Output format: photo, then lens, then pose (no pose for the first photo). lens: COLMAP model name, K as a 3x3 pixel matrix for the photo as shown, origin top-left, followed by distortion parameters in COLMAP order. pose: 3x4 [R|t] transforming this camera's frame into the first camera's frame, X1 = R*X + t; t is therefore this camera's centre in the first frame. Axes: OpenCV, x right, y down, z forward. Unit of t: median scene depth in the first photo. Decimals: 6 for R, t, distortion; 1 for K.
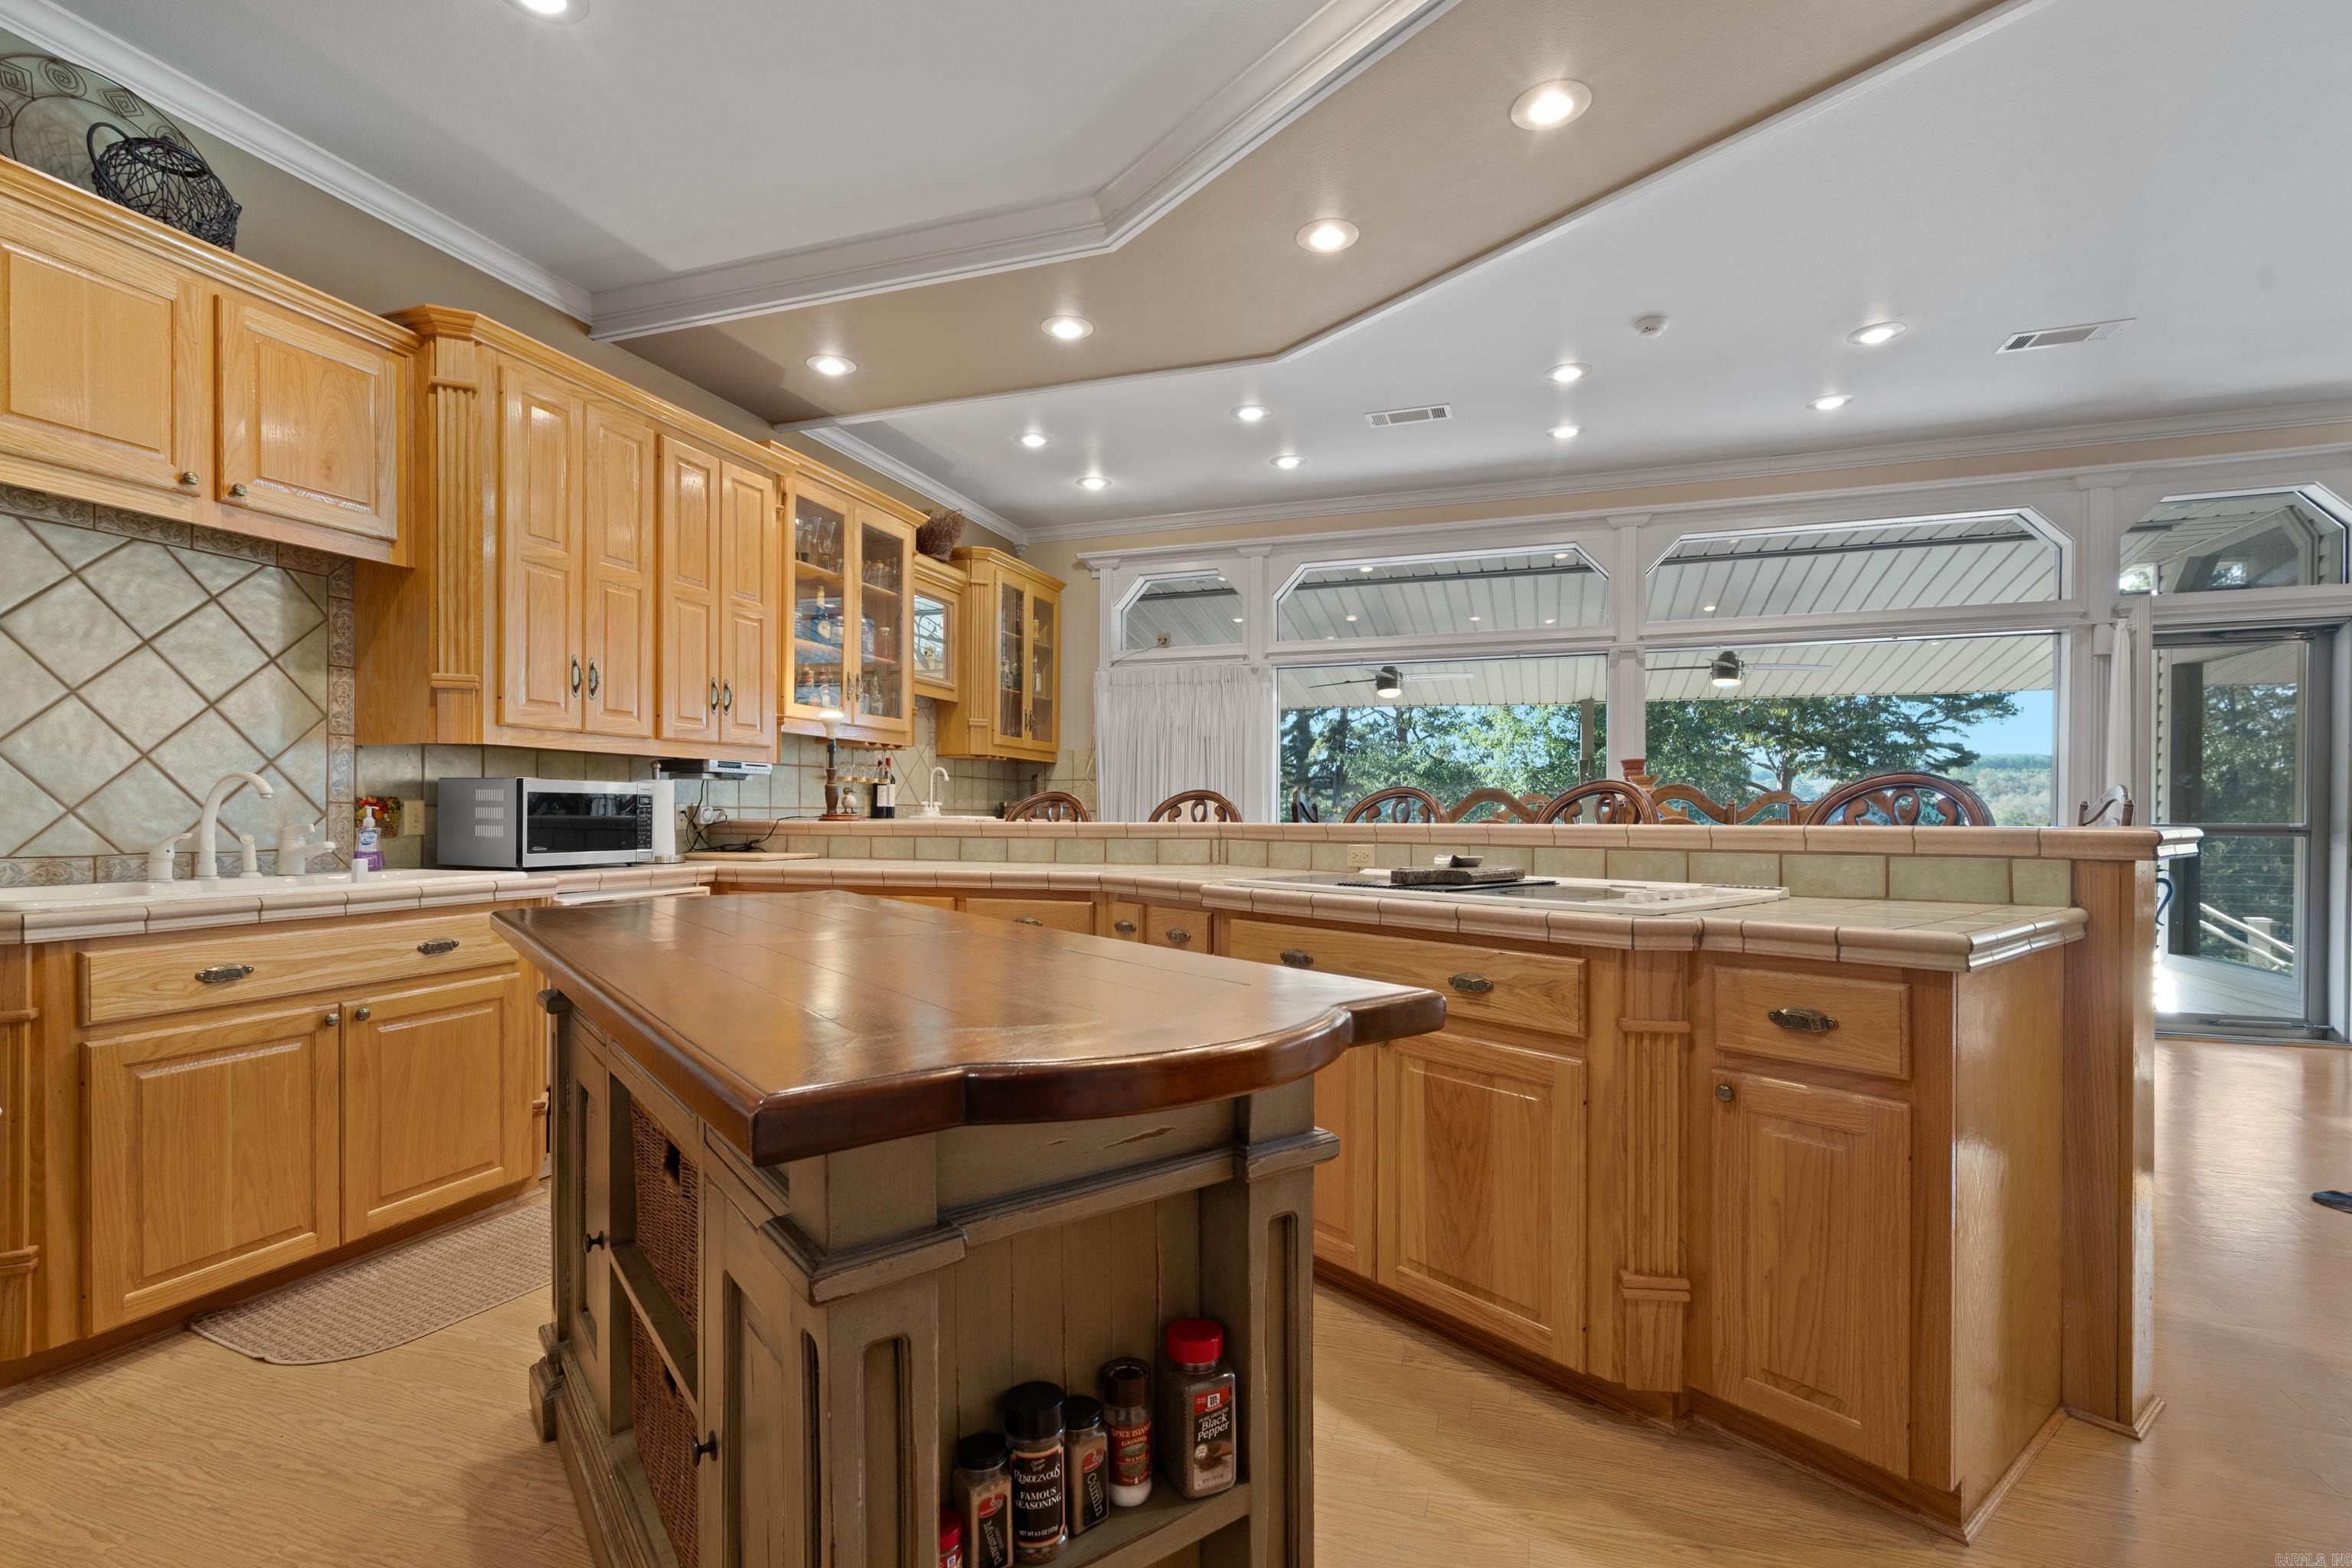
lens RADIAL K [[1080.7, 0, 1157.7], [0, 1080.7, 820.1], [0, 0, 1]] dist [0.001297, 0.000604]
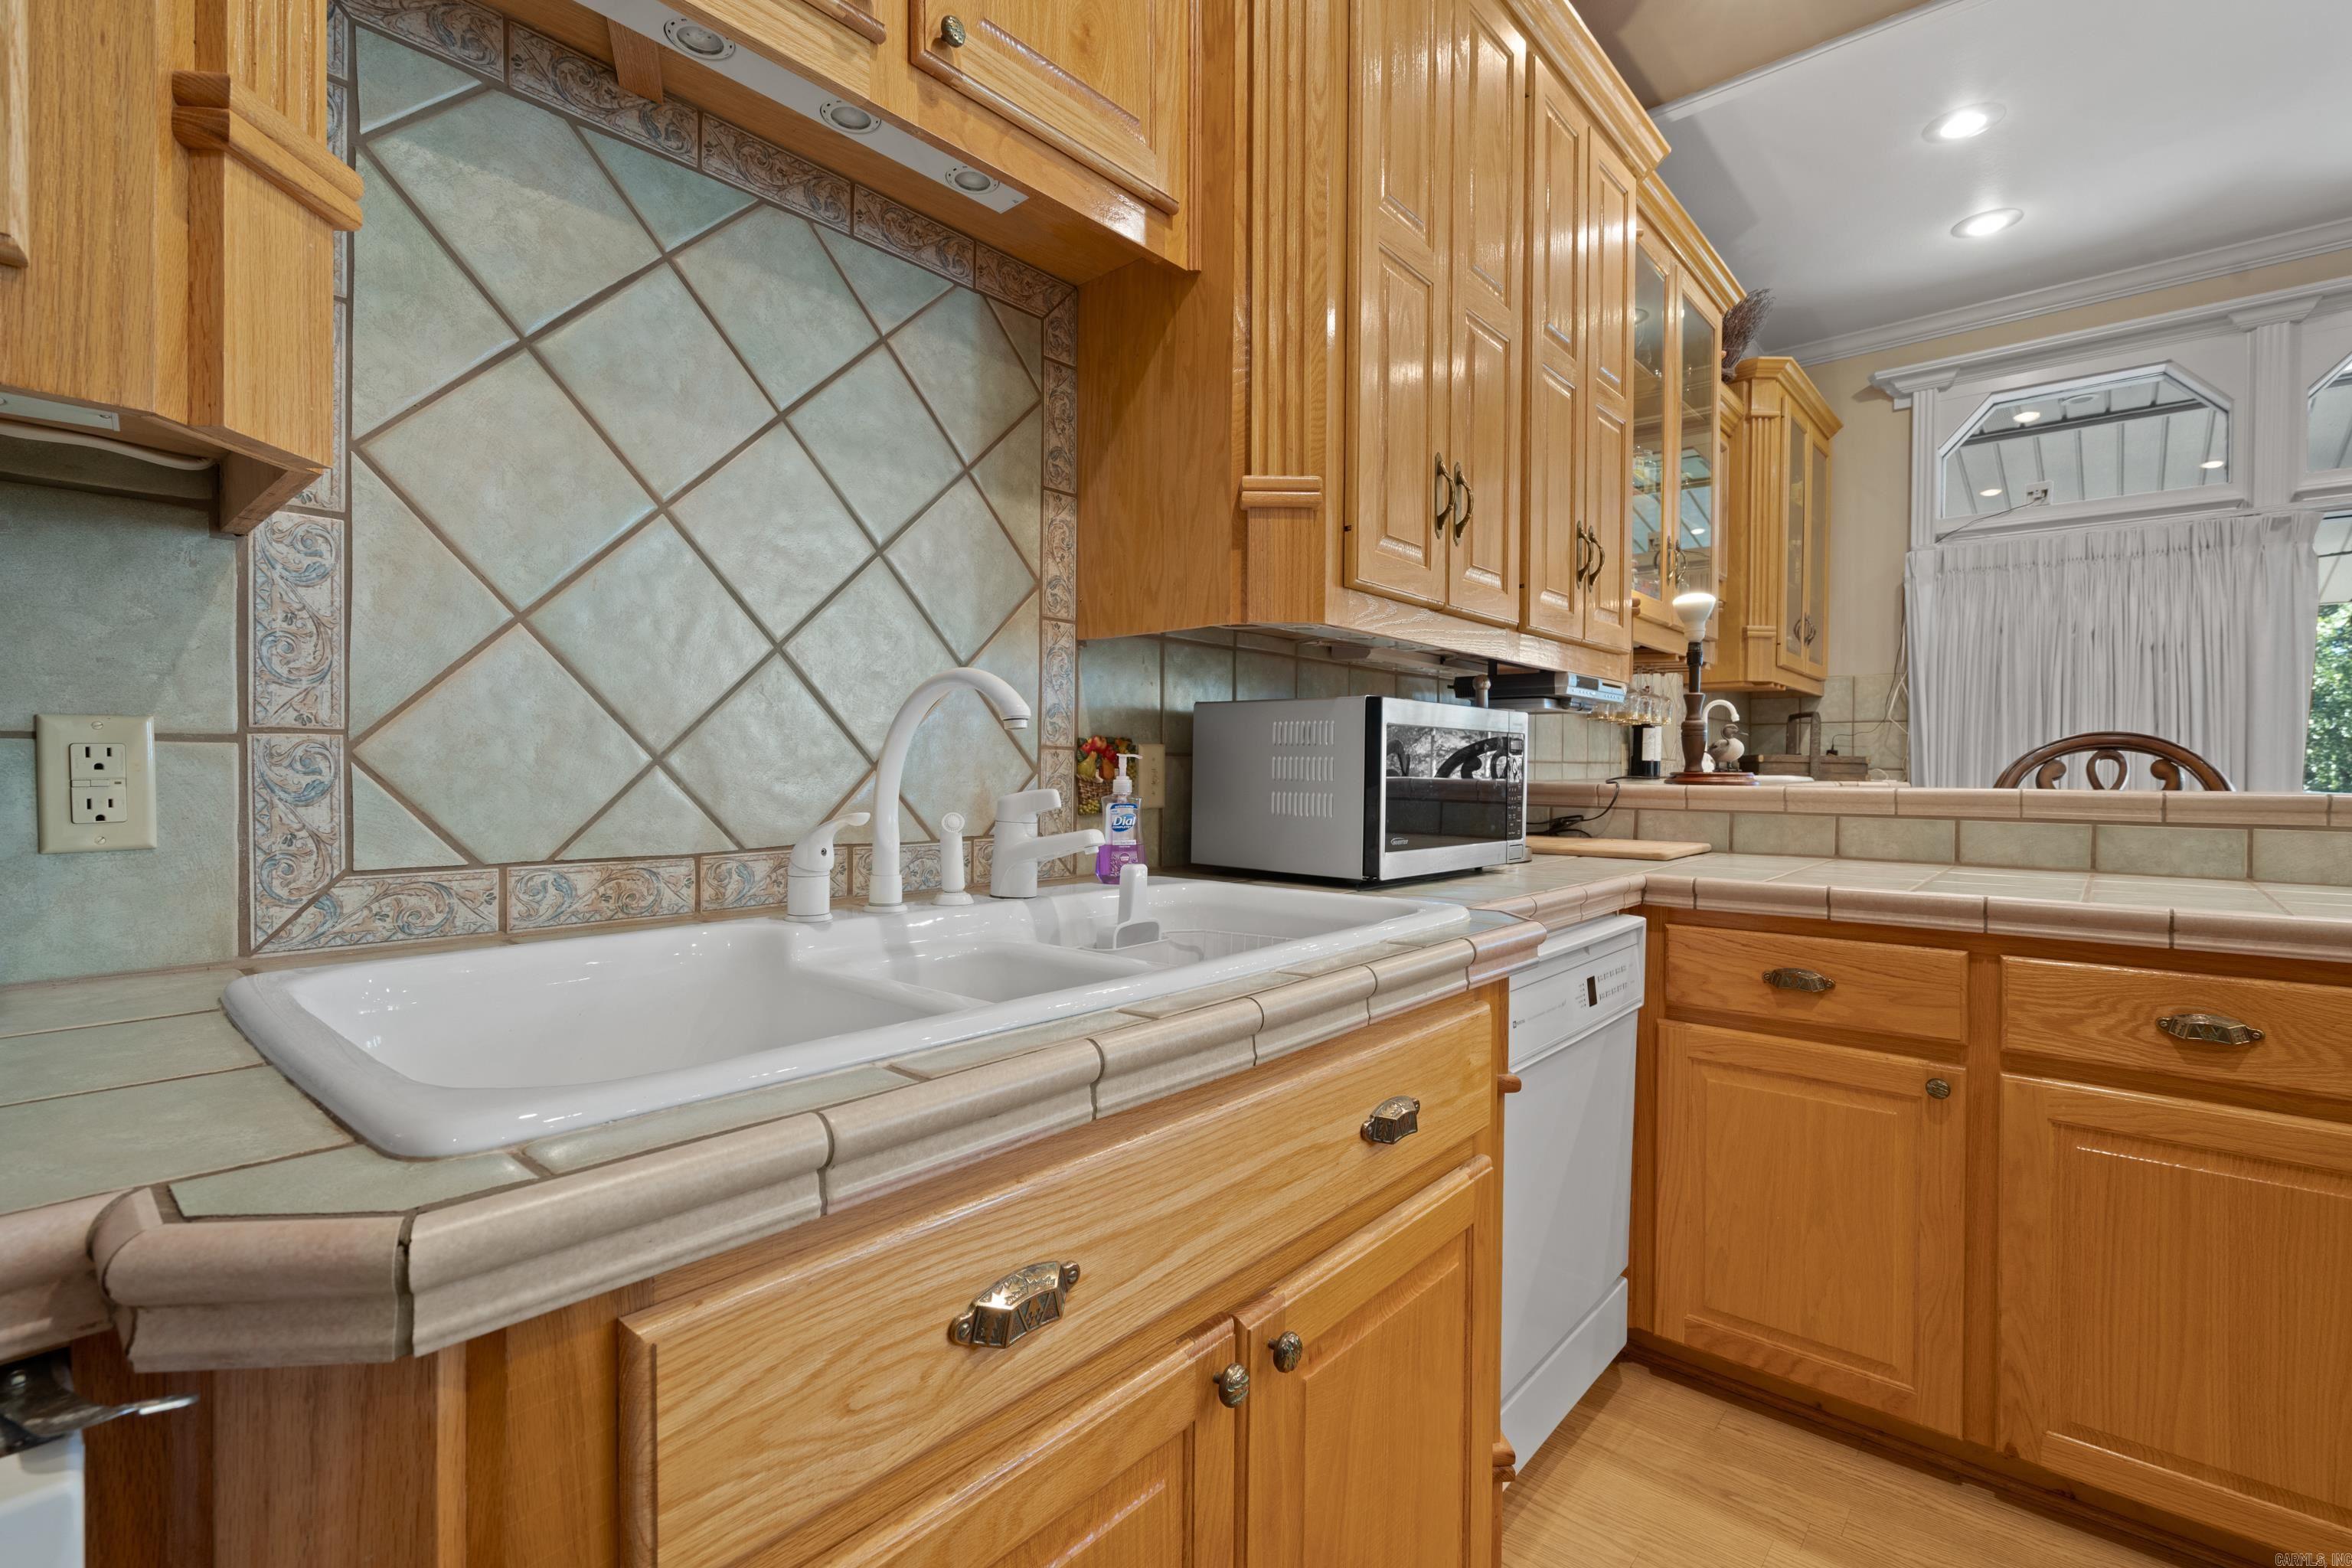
lens RADIAL K [[1051.8, 0, 1144.2], [0, 1051.8, 787.6], [0, 0, 1]] dist [-0.001249, 0.000090]
pose [[0.924848, 0.011460, -0.380163, -0.514594], [-0.007499, 0.999901, 0.011898, -0.002865], [0.380262, -0.008154, 0.924843, 0.533207]]
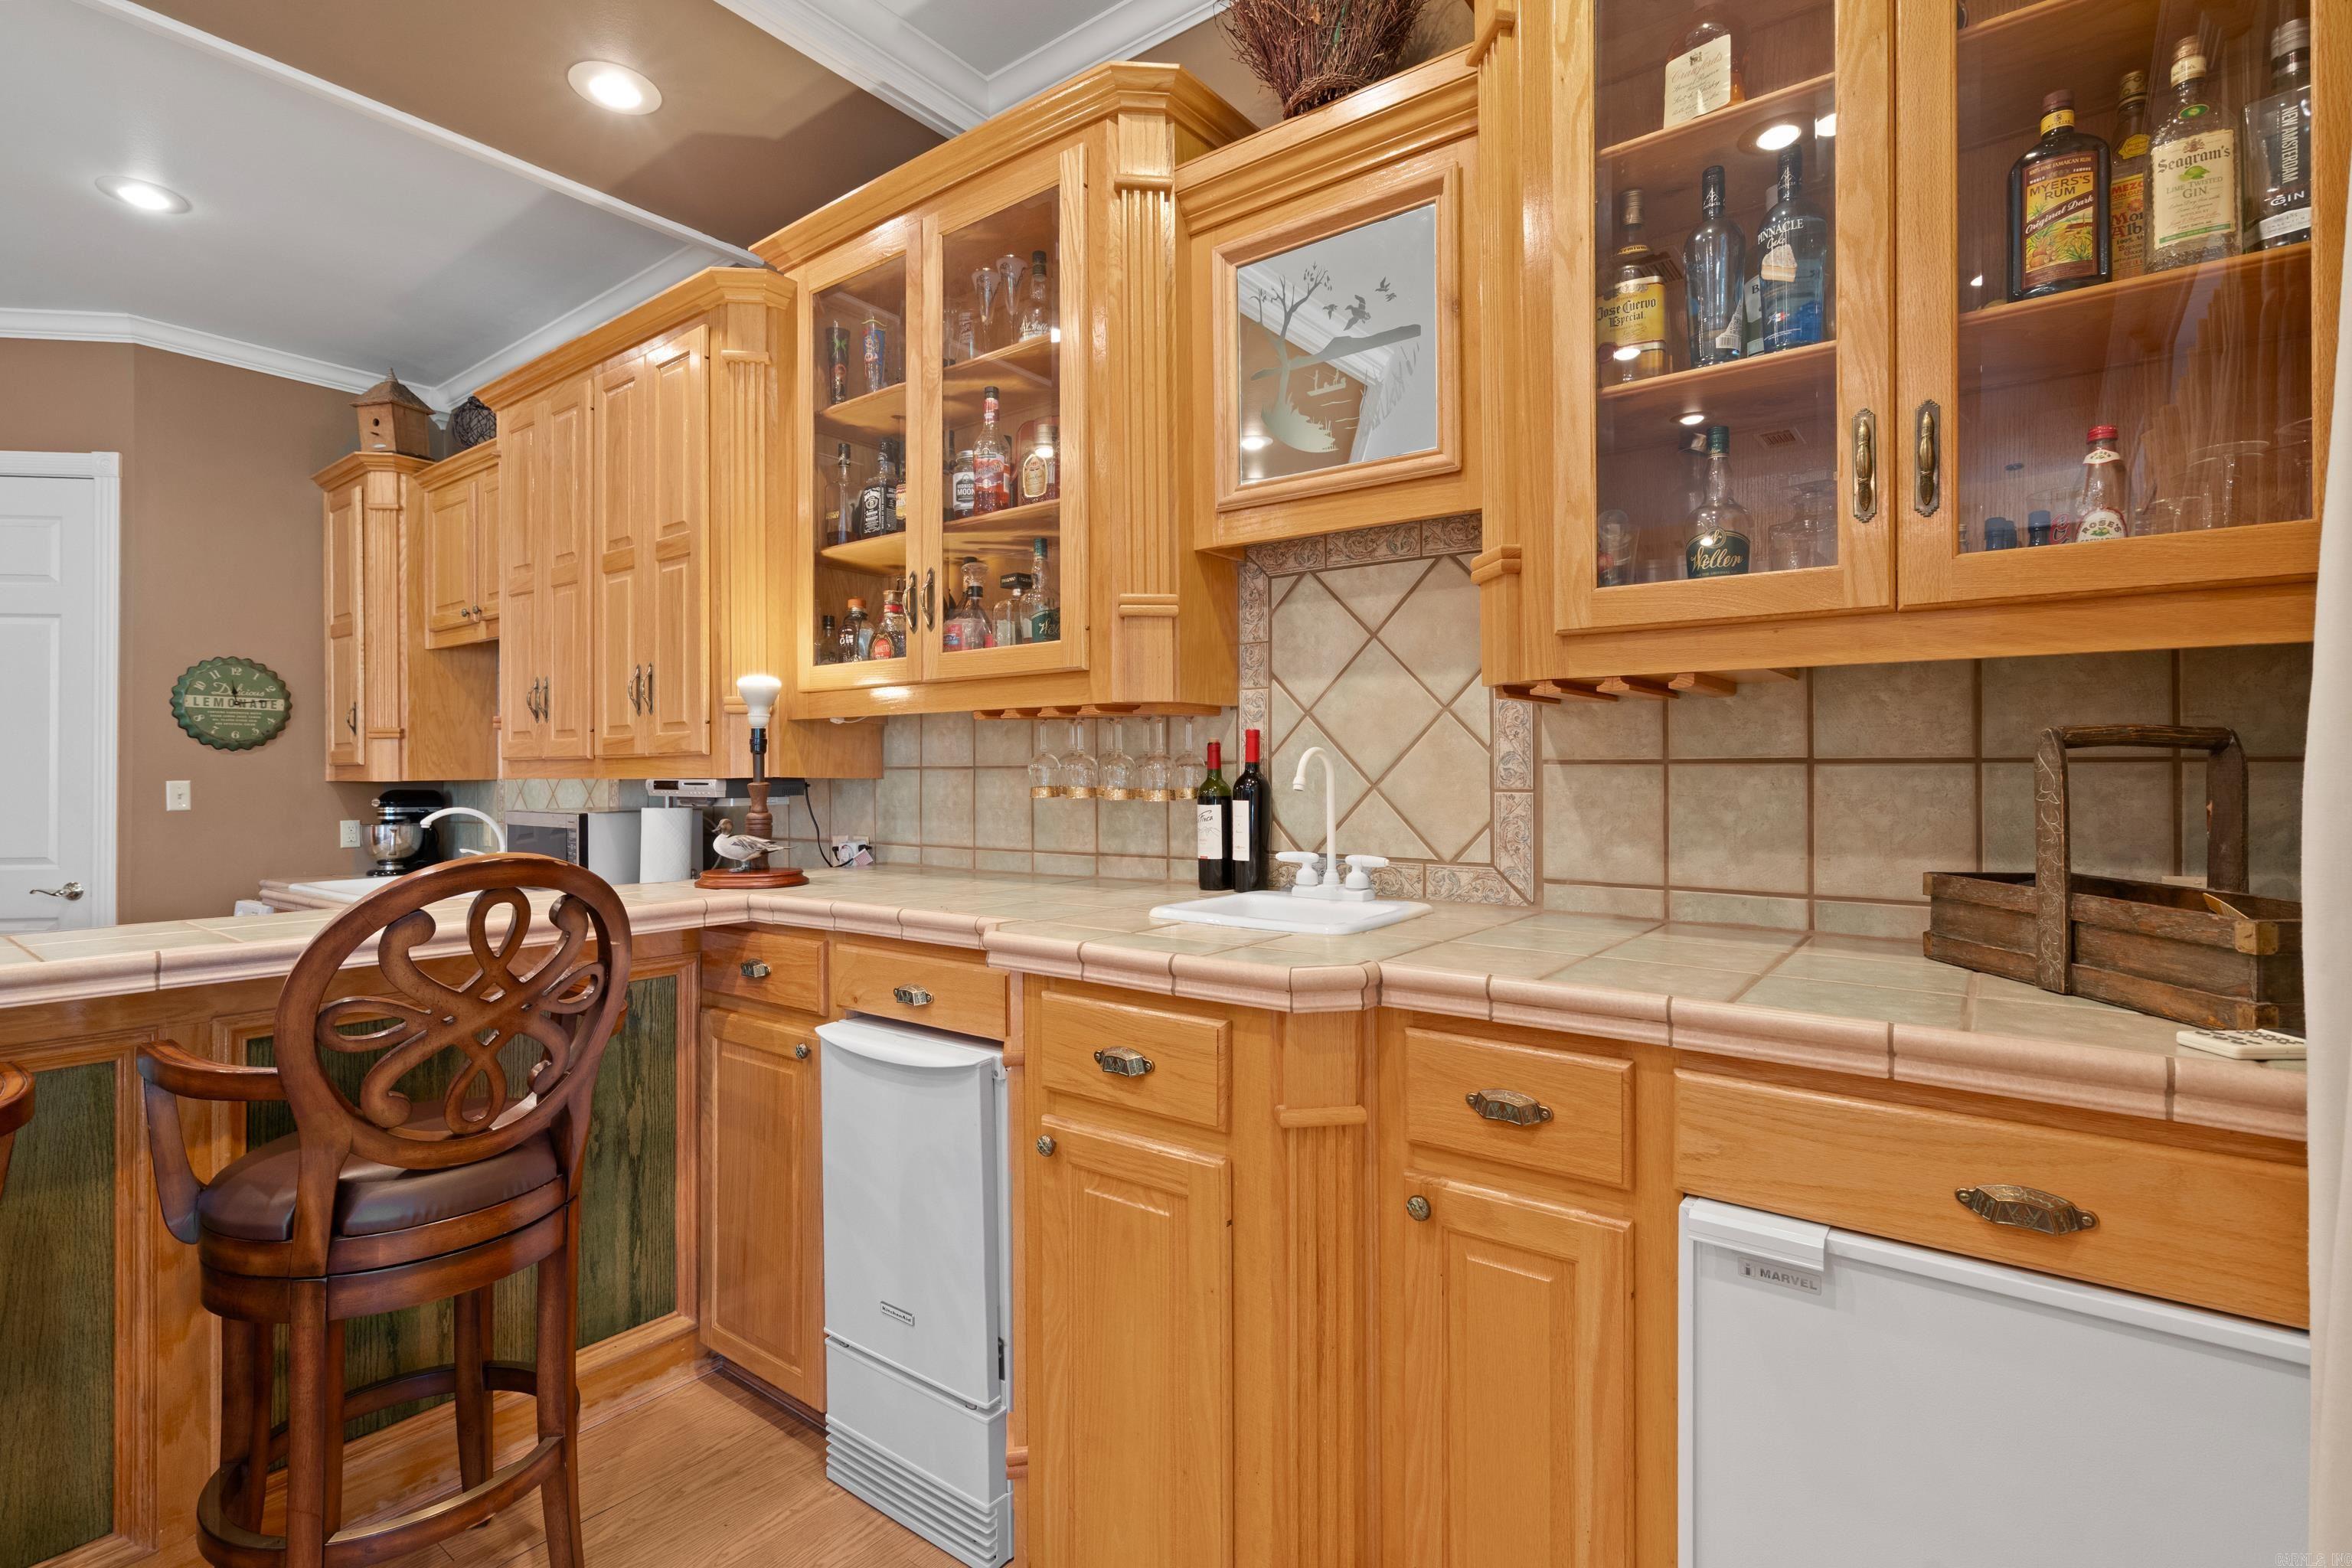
lens RADIAL K [[1102.7, 0, 1179.3], [0, 1102.7, 761.0], [0, 0, 1]] dist [-0.000854, 0.000078]
pose [[-0.298761, -0.011715, -0.954256, 0.218309], [-0.001464, 0.999929, -0.011817, -0.075455], [0.954327, -0.002133, -0.298757, 1.938091]]
